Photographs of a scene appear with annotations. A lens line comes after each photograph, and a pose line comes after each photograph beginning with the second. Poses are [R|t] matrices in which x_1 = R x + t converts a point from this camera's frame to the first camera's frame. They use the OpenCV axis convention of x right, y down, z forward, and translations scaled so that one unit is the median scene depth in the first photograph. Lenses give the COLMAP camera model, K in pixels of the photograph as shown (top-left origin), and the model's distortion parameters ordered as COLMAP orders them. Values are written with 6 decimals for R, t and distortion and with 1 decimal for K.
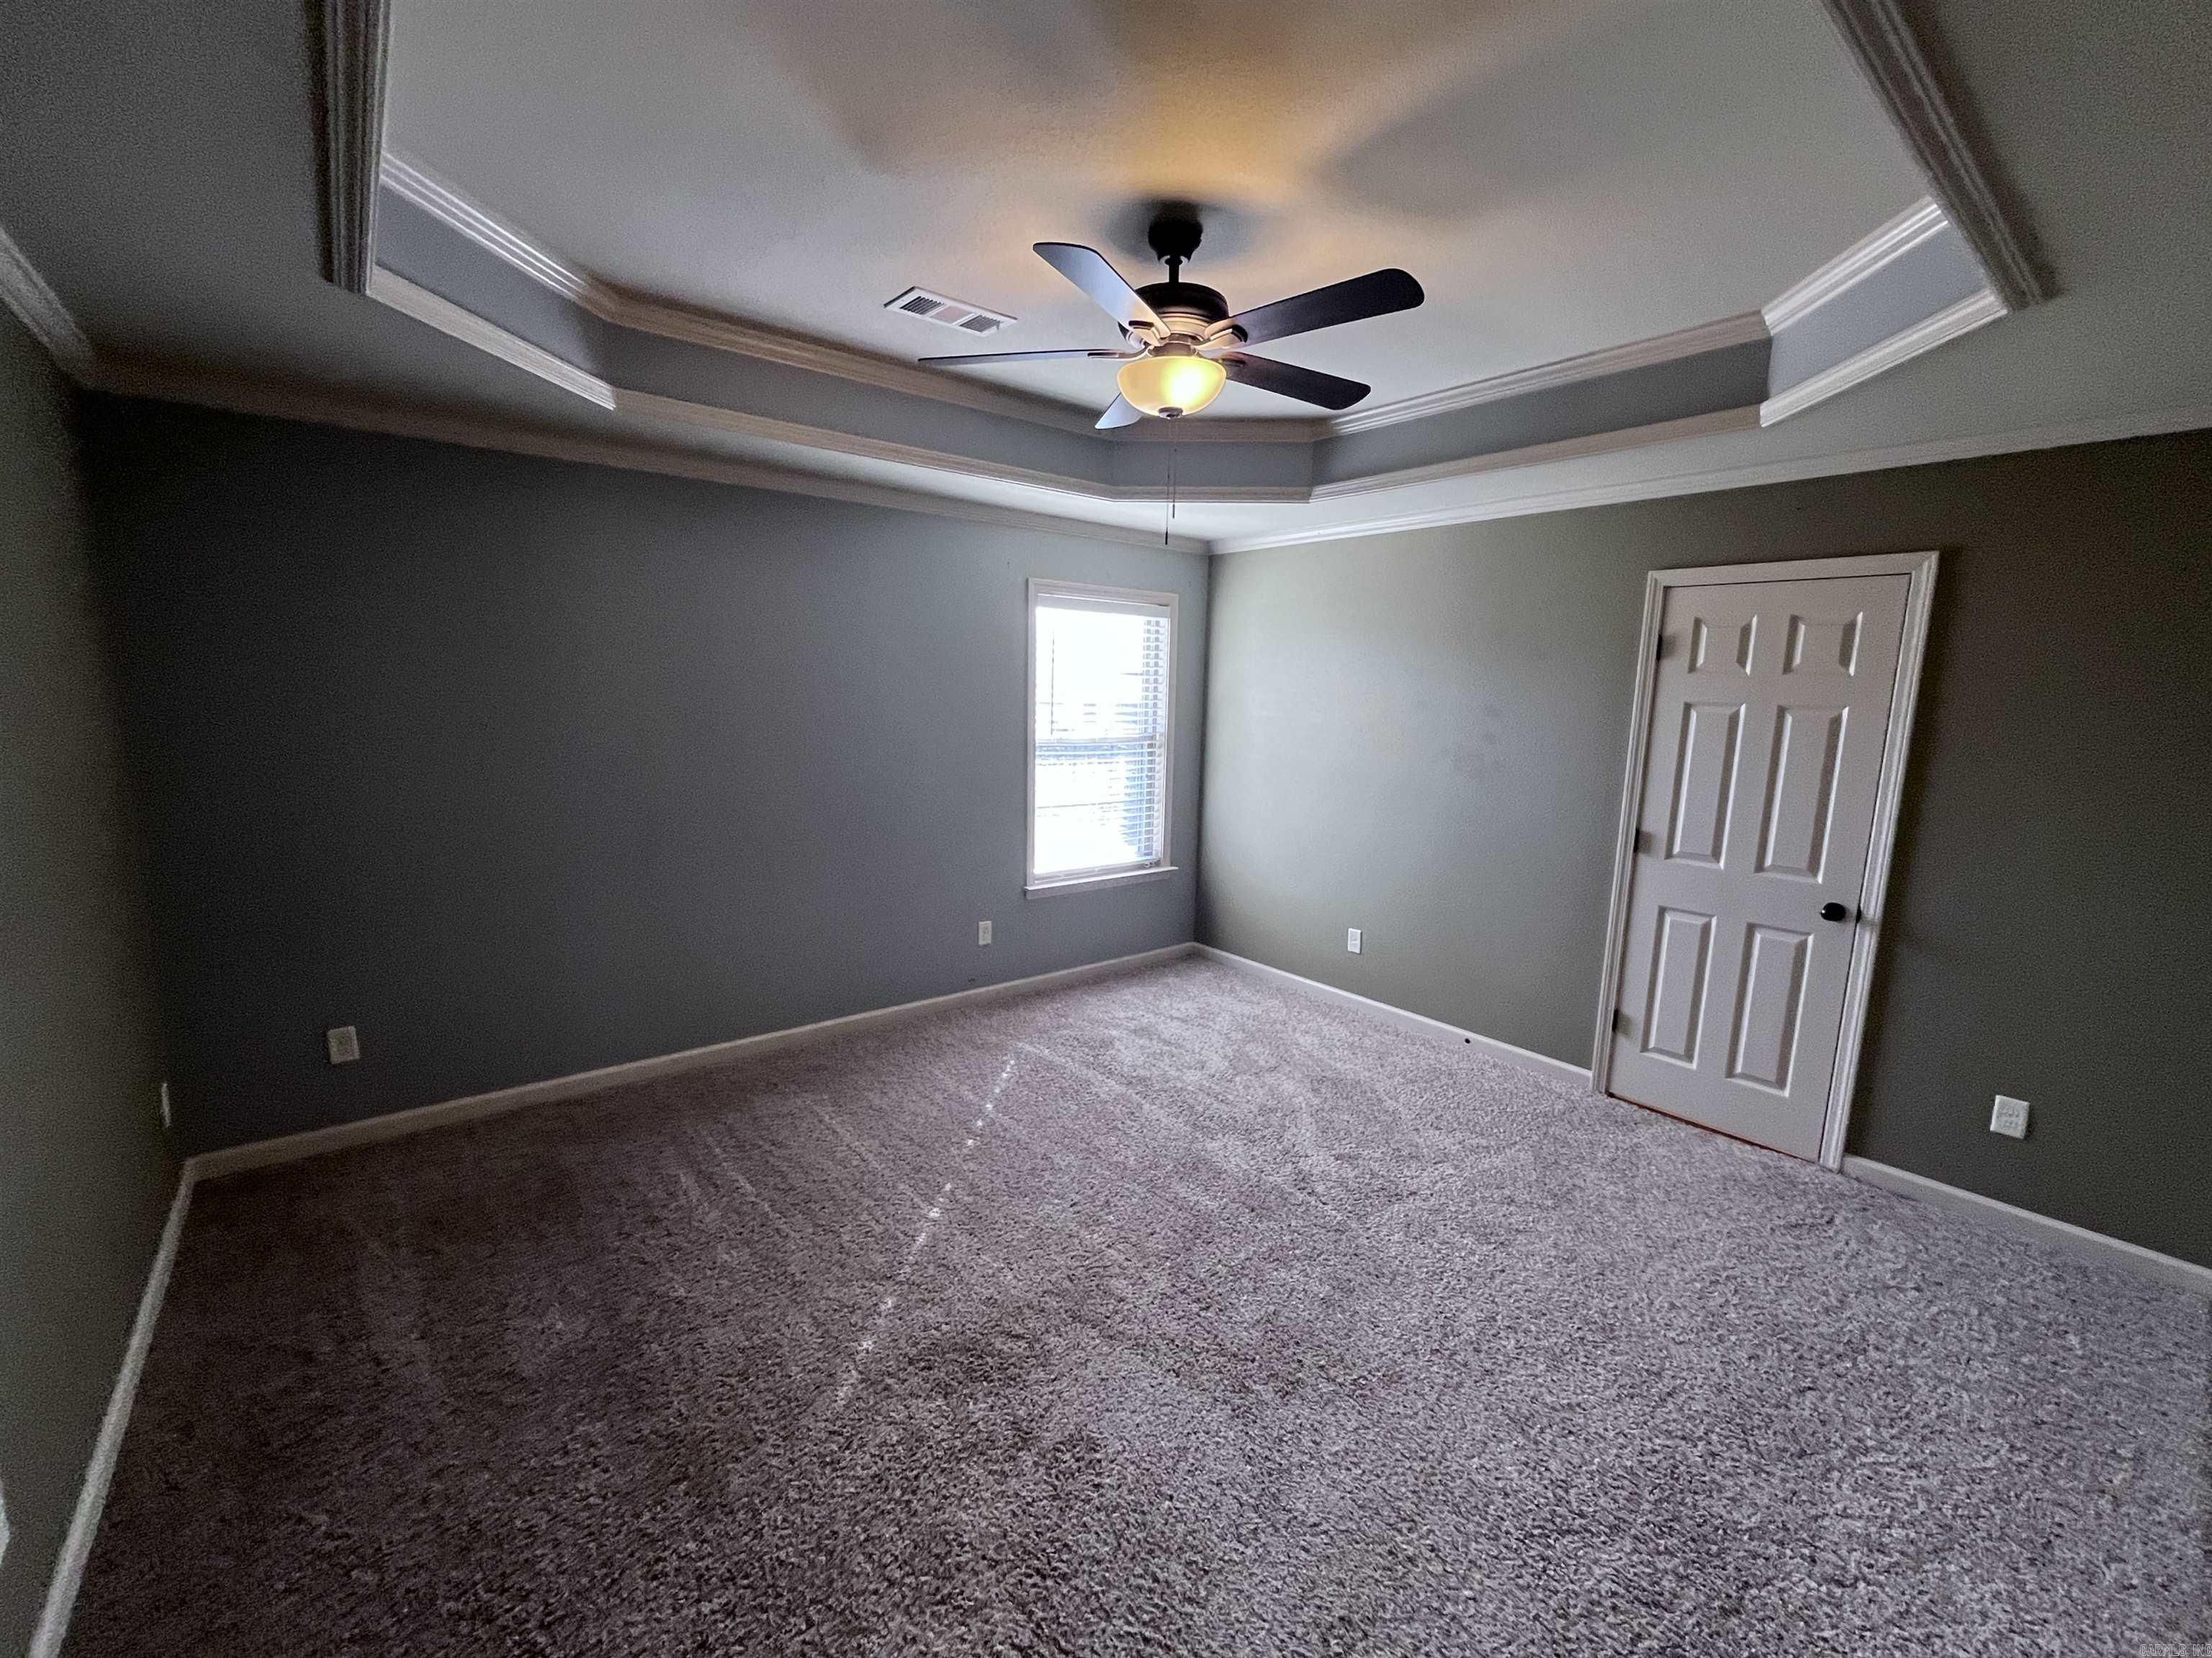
lens RADIAL K [[890.4, 0, 1104.6], [0, 890.4, 830.8], [0, 0, 1]] dist [-0.003432, -0.000287]
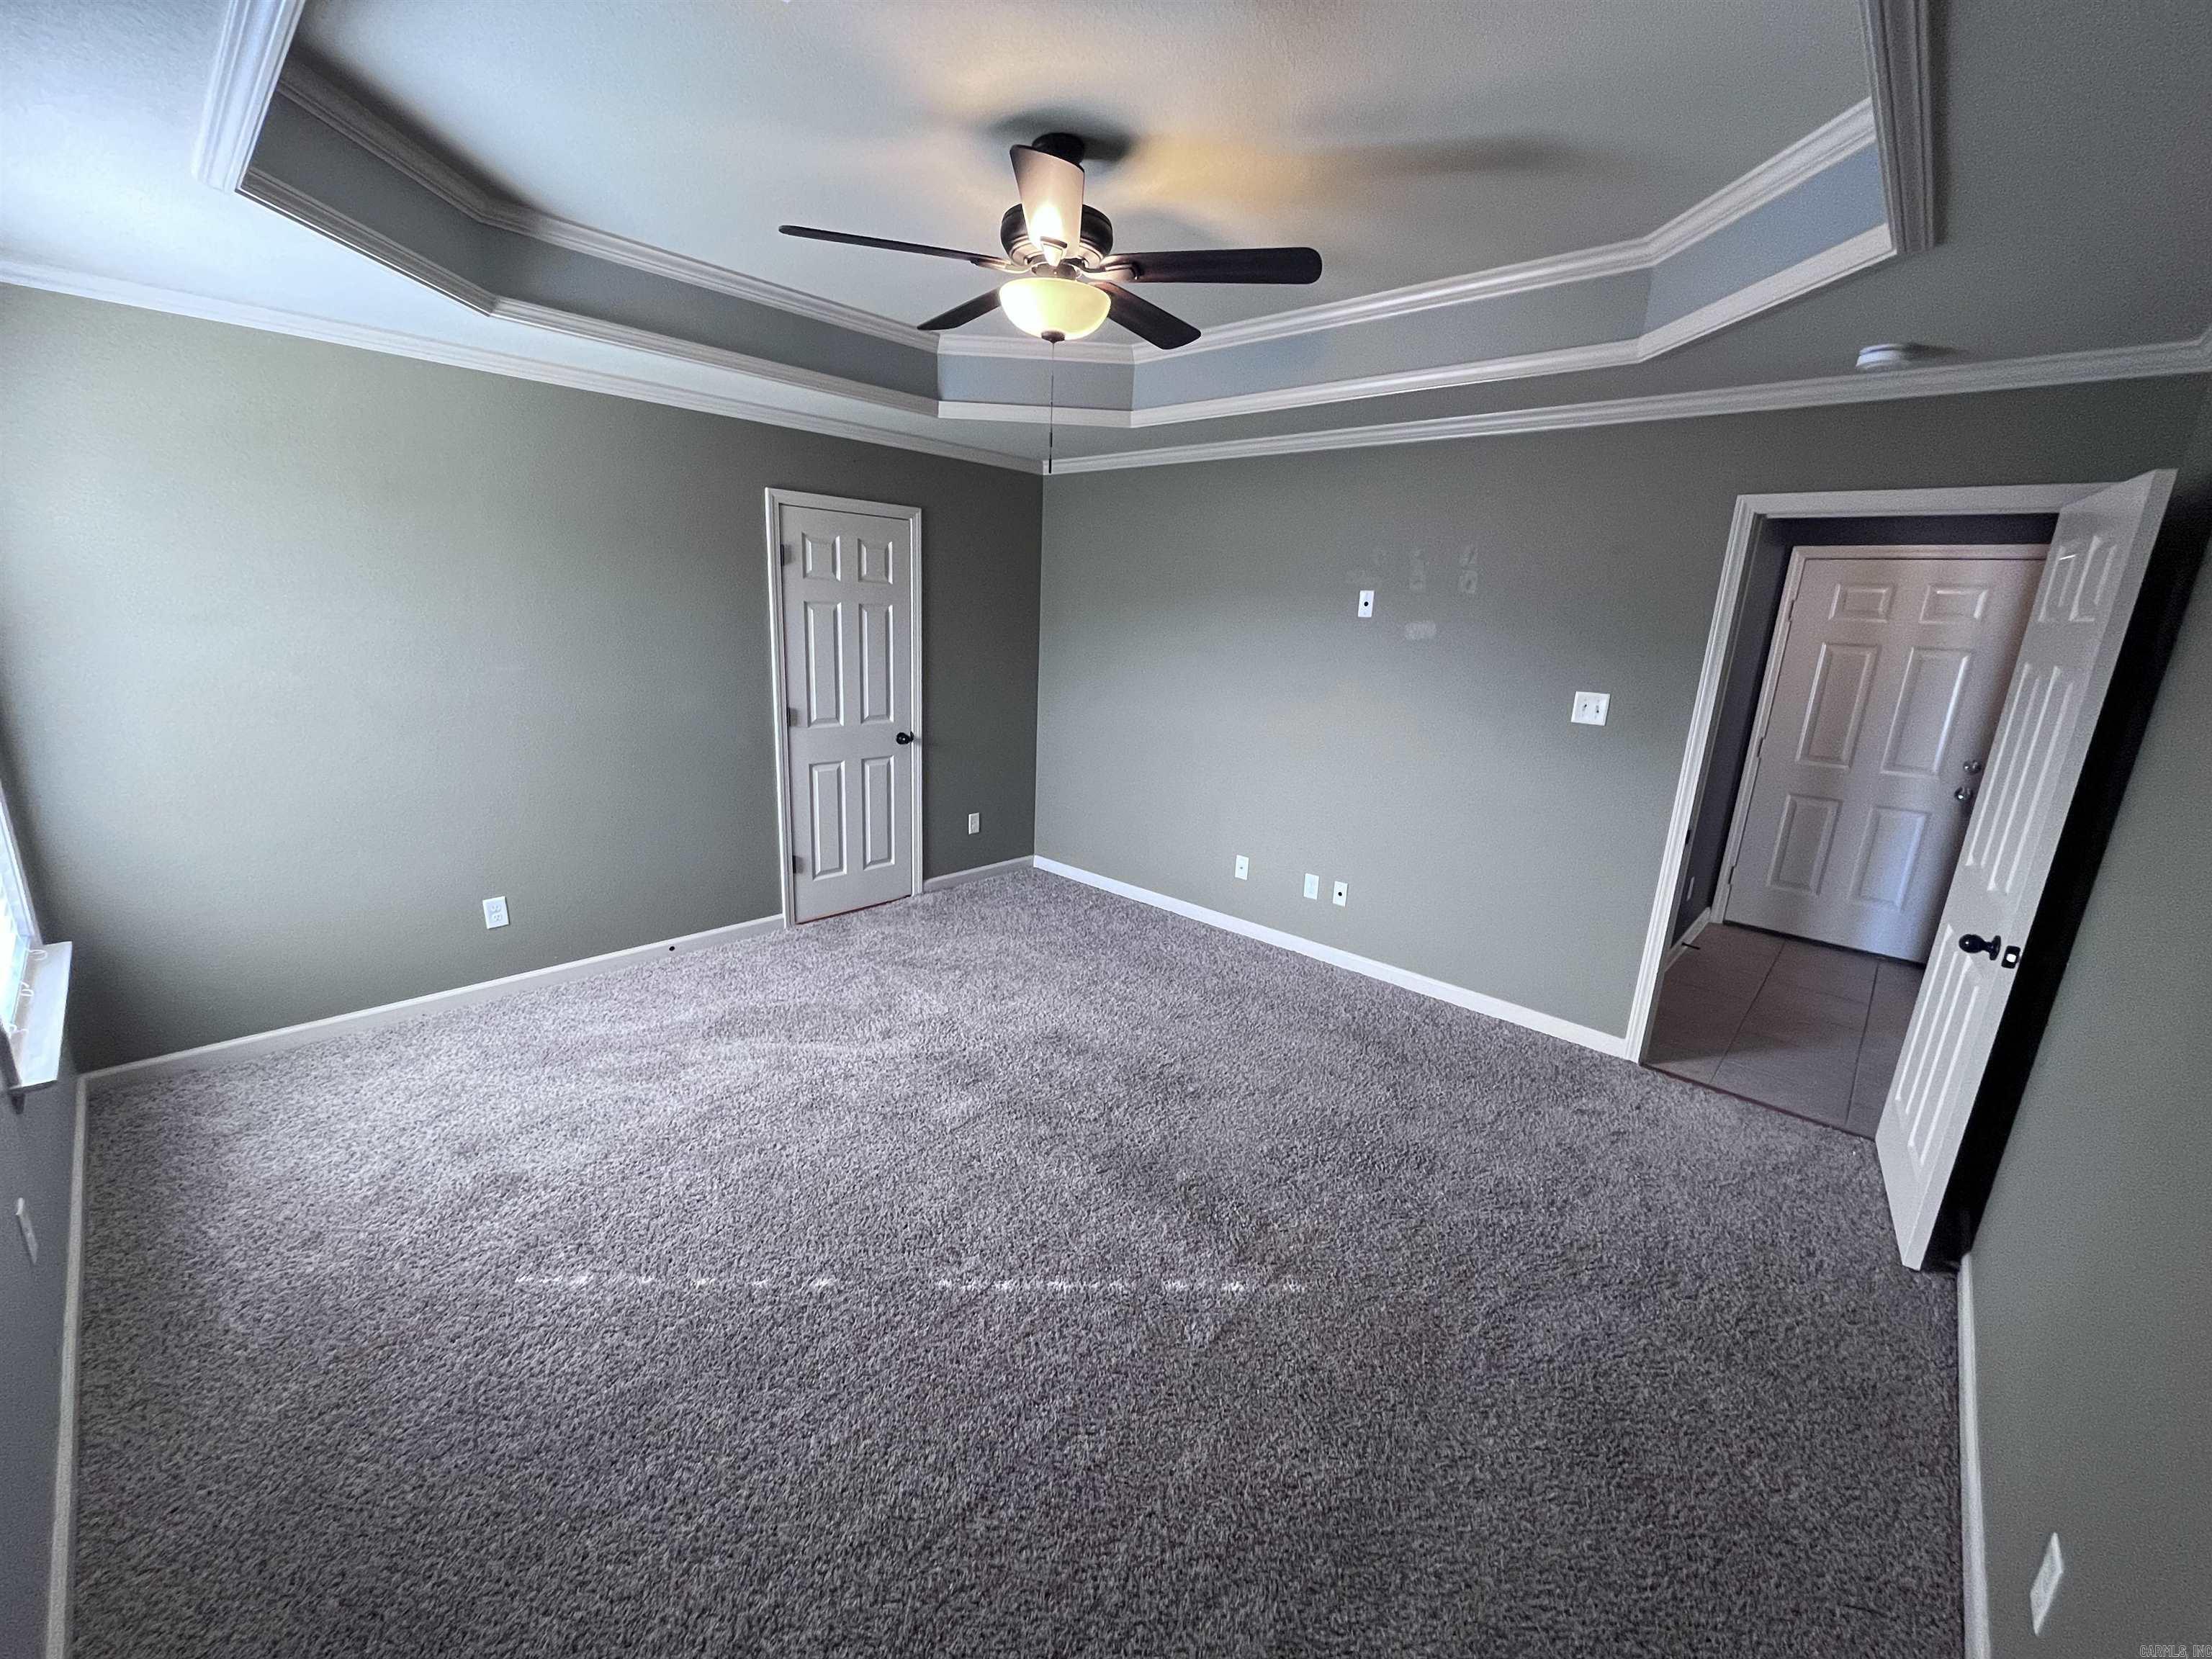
lens RADIAL K [[890.5, 0, 1104.6], [0, 890.5, 831.3], [0, 0, 1]] dist [-0.003432, -0.000287]
pose [[-0.127408, -0.276682, 0.952478, -0.692421], [0.105616, 0.951060, 0.290398, -0.154394], [-0.986211, 0.137596, -0.091950, 0.734217]]
